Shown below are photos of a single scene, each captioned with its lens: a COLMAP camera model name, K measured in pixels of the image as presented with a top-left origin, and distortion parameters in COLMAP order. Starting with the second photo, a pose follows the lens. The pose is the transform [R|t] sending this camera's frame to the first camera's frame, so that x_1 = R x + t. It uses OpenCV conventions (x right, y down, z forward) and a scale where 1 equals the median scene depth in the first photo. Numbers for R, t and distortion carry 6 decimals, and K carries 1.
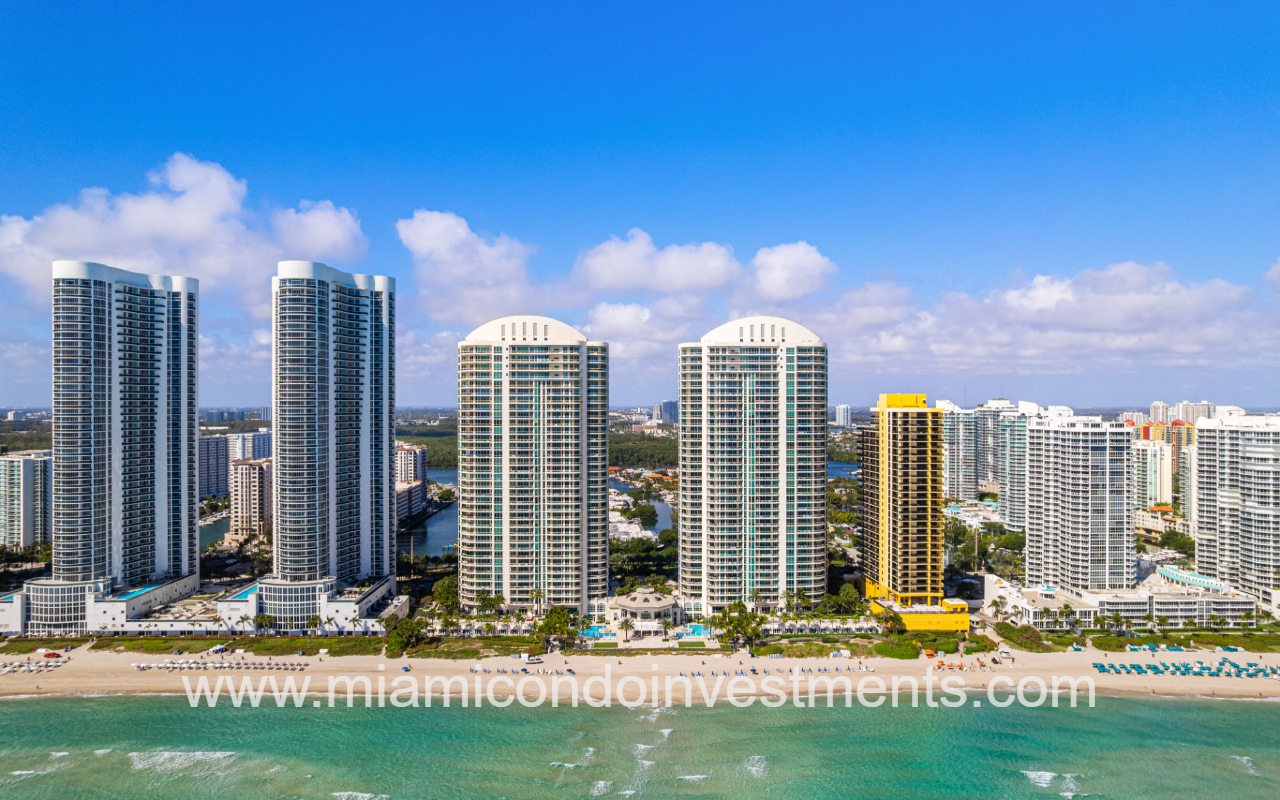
lens RADIAL K [[826.7, 0, 643.4], [0, 826.7, 402.1], [0, 0, 1]] dist [-0.070895, 0.054811]
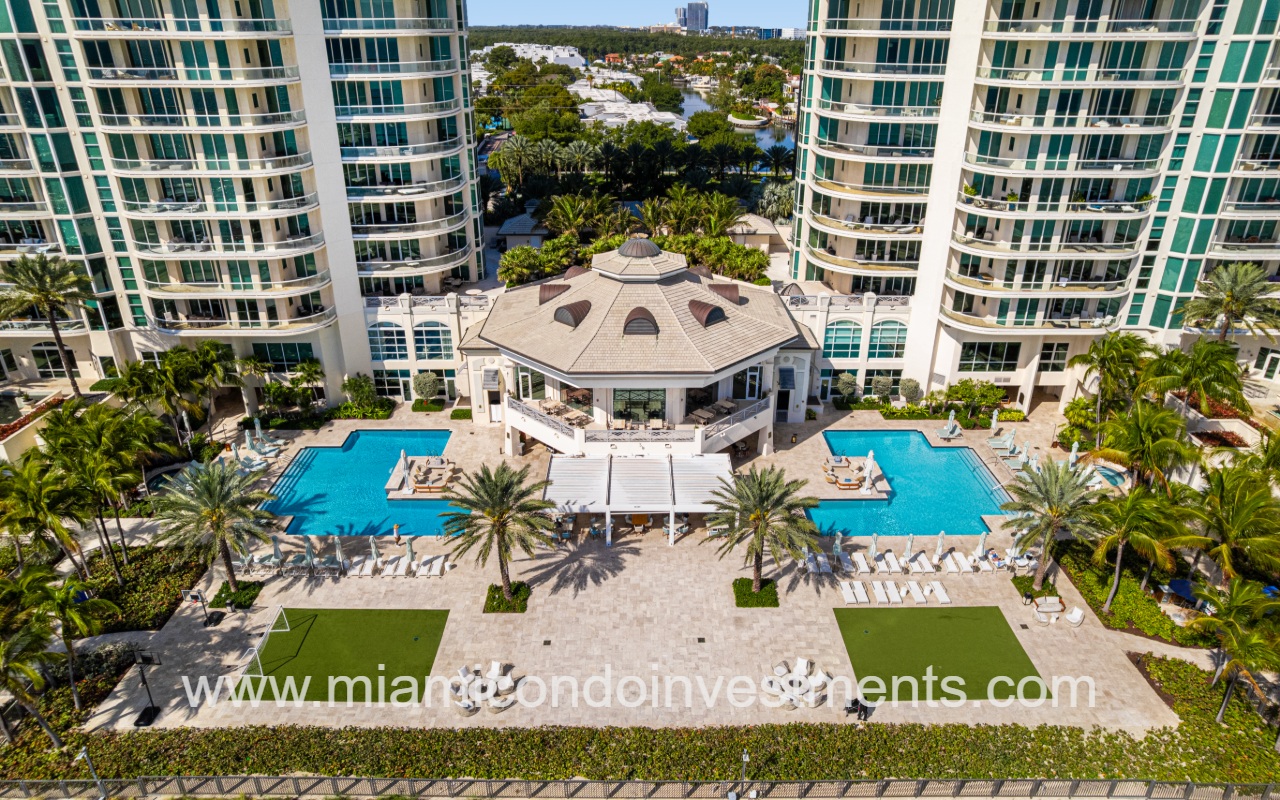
lens RADIAL K [[826.7, 0, 635.8], [0, 826.7, 410.6], [0, 0, 1]] dist [-0.070895, 0.054811]
pose [[0.999484, 0.014015, -0.028893, 0.007638], [-0.000211, 0.902593, 0.430495, 0.176614], [0.032112, -0.430267, 0.902130, 0.811671]]
